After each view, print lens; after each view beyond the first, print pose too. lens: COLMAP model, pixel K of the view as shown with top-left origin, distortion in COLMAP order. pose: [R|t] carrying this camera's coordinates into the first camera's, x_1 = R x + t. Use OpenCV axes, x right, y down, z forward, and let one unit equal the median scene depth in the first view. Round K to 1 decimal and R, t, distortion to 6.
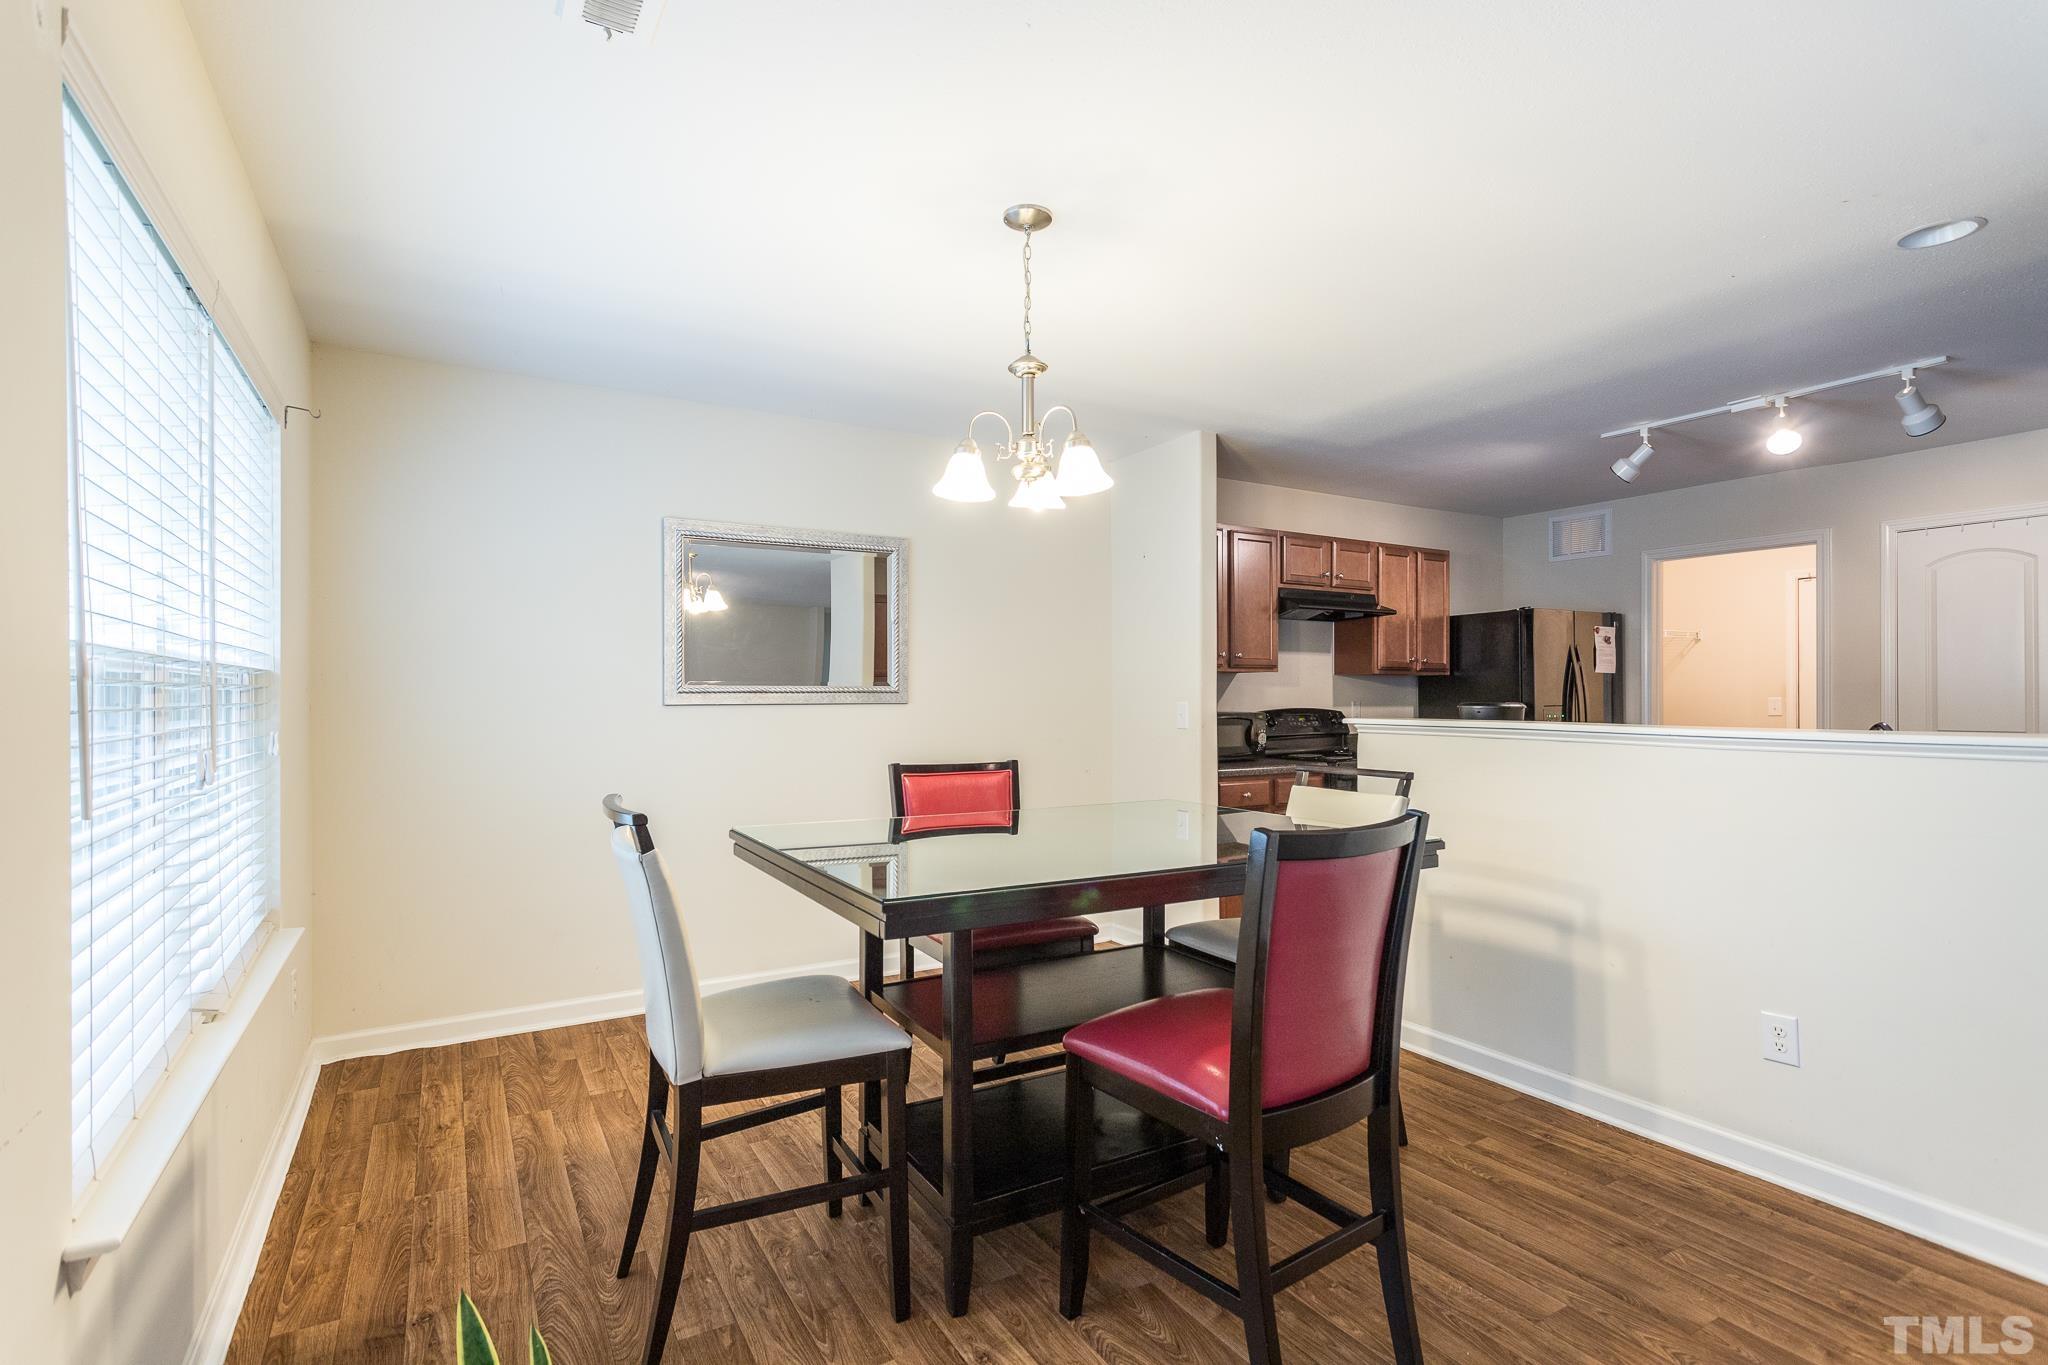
lens RADIAL K [[969.0, 0, 1022.3], [0, 969.0, 688.8], [0, 0, 1]] dist [-0.003117, -0.001484]
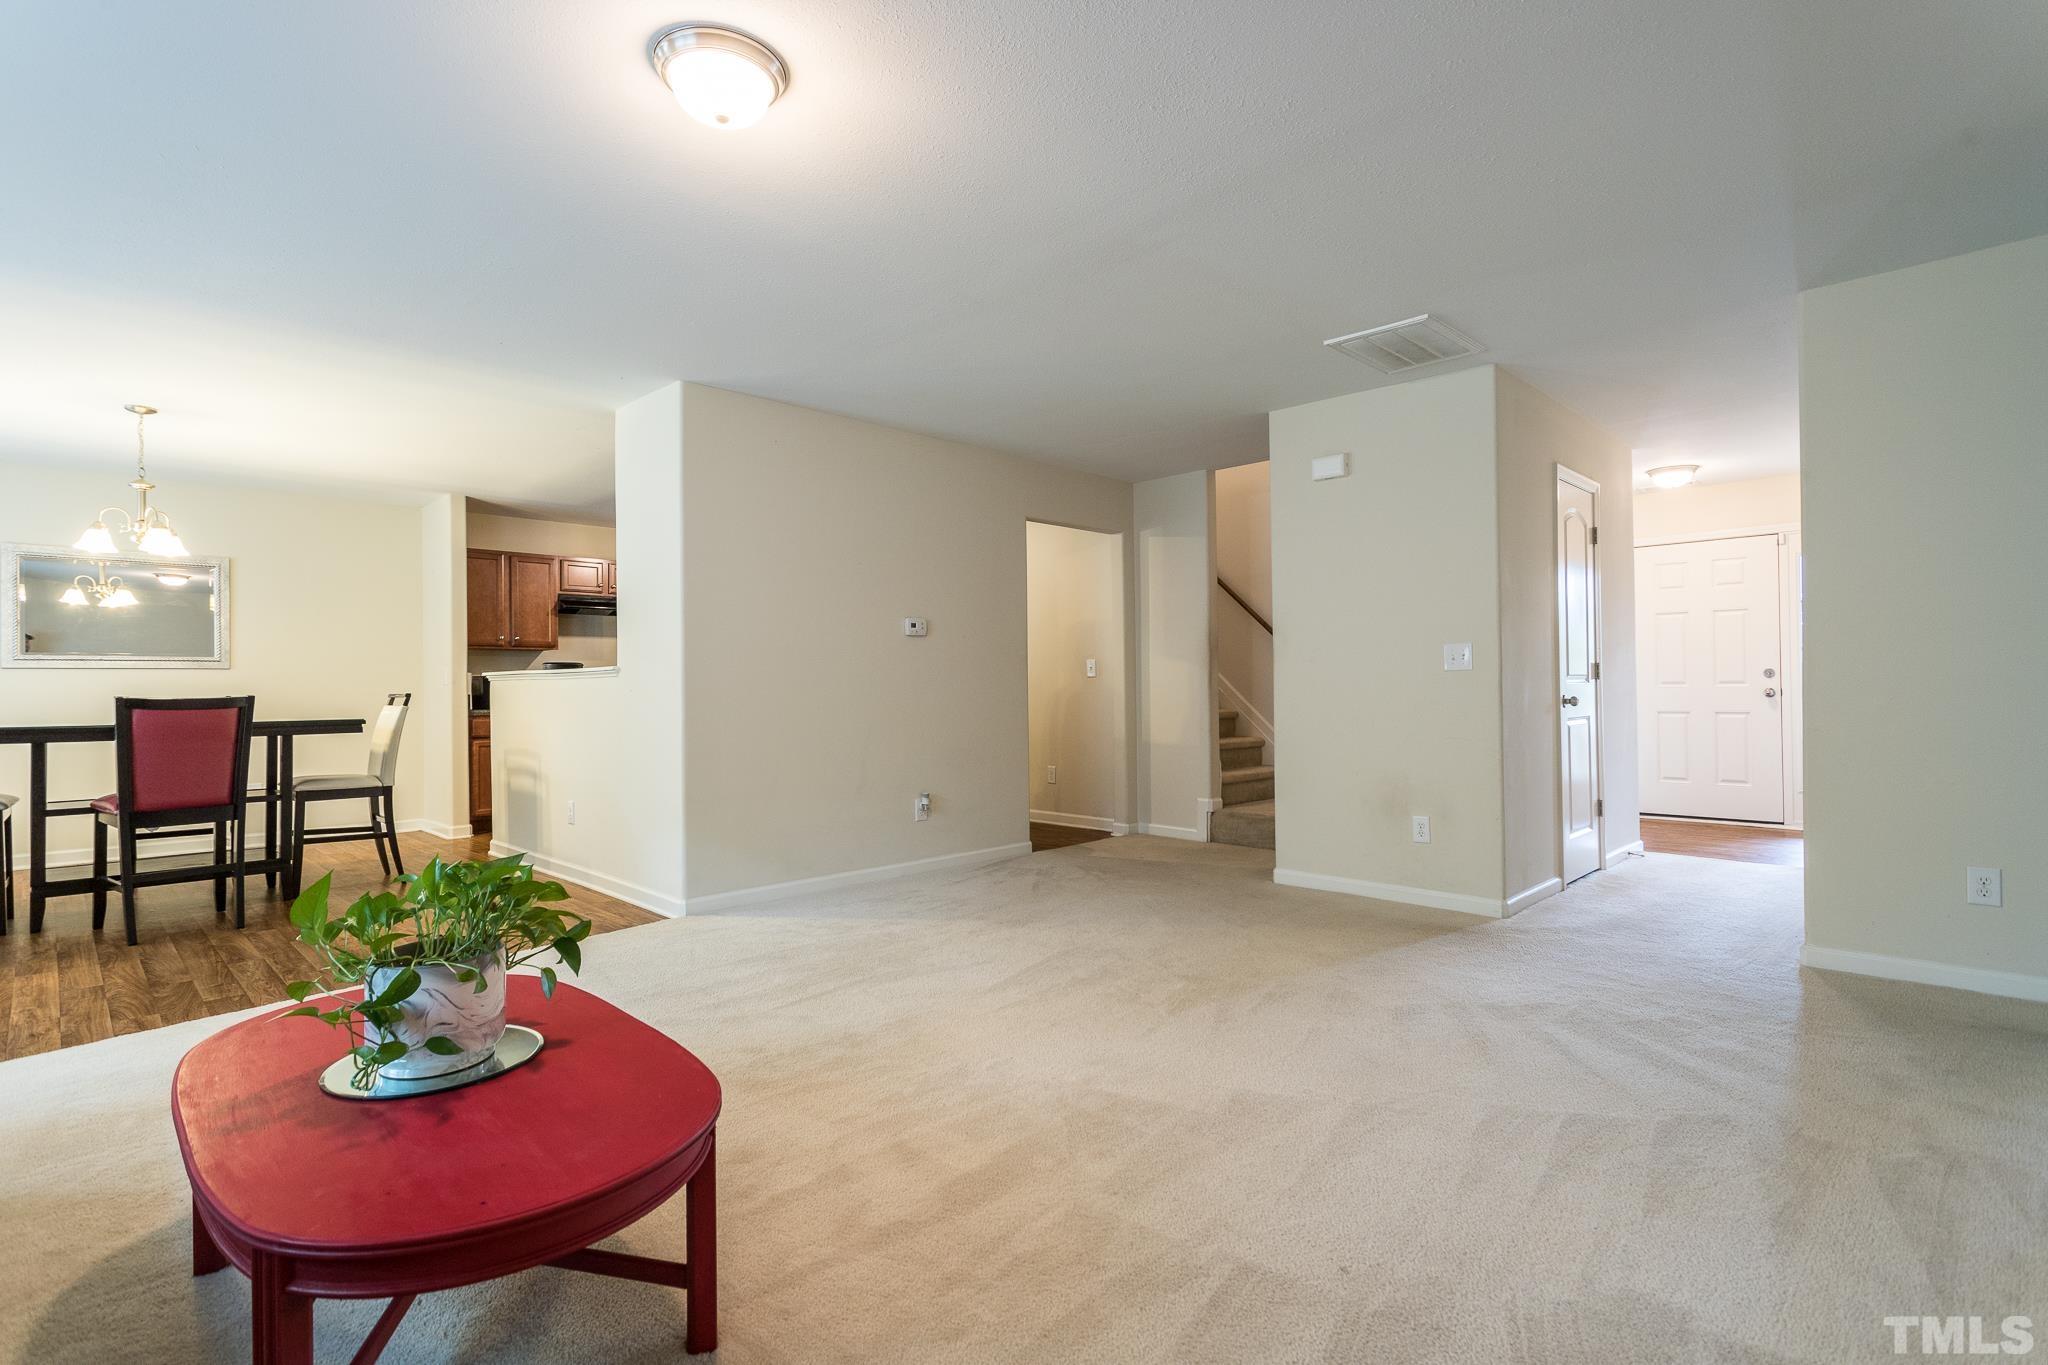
lens RADIAL K [[969.0, 0, 1026.0], [0, 969.0, 686.2], [0, 0, 1]] dist [-0.003117, -0.001484]
pose [[0.967417, -0.006993, 0.253090, 0.690750], [0.005383, 0.999961, 0.007054, 0.038002], [-0.253130, -0.005462, 0.967417, -0.744236]]
